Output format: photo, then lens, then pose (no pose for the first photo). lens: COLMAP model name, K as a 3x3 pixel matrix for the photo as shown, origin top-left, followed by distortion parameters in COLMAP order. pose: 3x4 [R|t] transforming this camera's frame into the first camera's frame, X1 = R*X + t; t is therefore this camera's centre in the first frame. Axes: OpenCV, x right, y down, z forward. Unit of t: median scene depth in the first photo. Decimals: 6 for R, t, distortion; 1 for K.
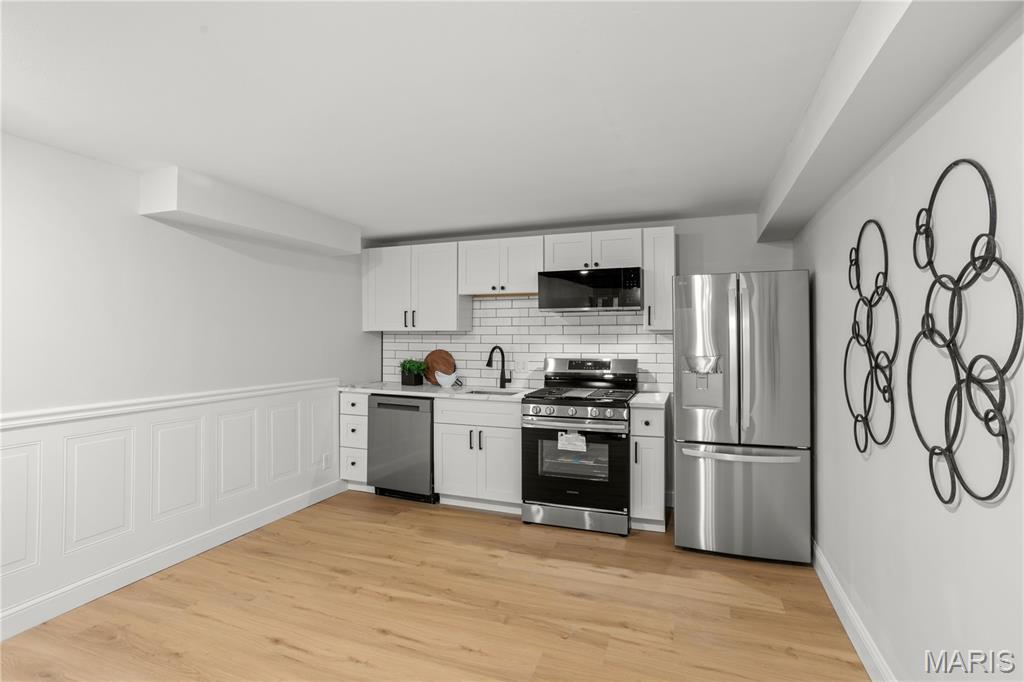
lens RADIAL K [[497.9, 0, 509.3], [0, 497.9, 343.2], [0, 0, 1]] dist [-0.008151, 0.010744]
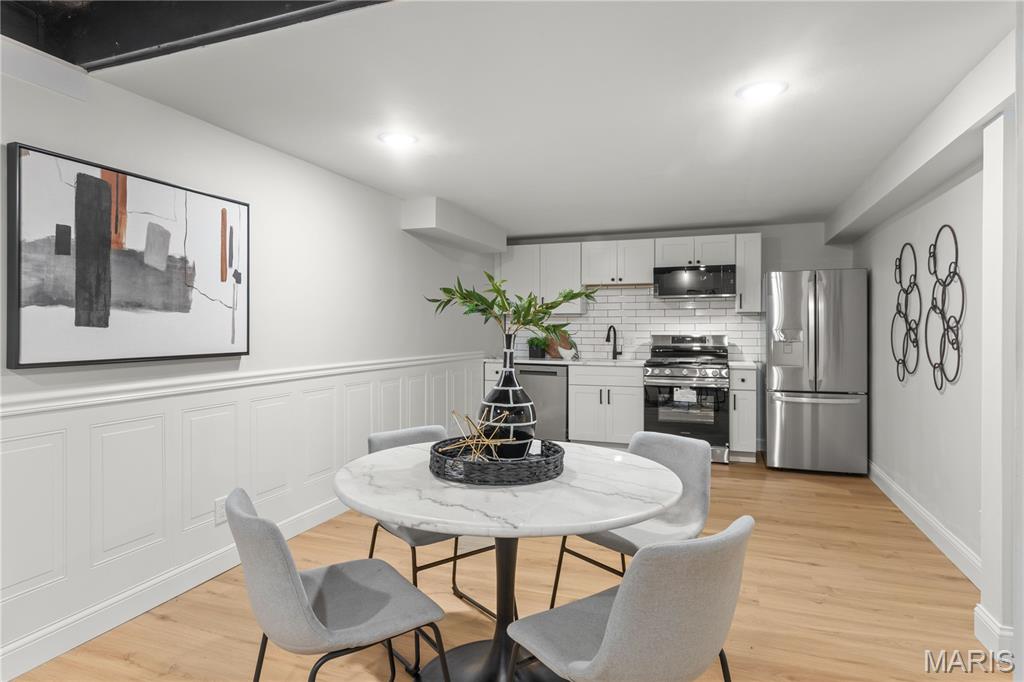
lens RADIAL K [[569.5, 0, 511.8], [0, 569.5, 340.4], [0, 0, 1]] dist [0.040666, -0.003097]
pose [[0.999969, 0.001791, 0.007646, -0.357121], [-0.001852, 0.999966, 0.008003, 0.039678], [-0.007631, -0.008017, 0.999939, -0.543843]]
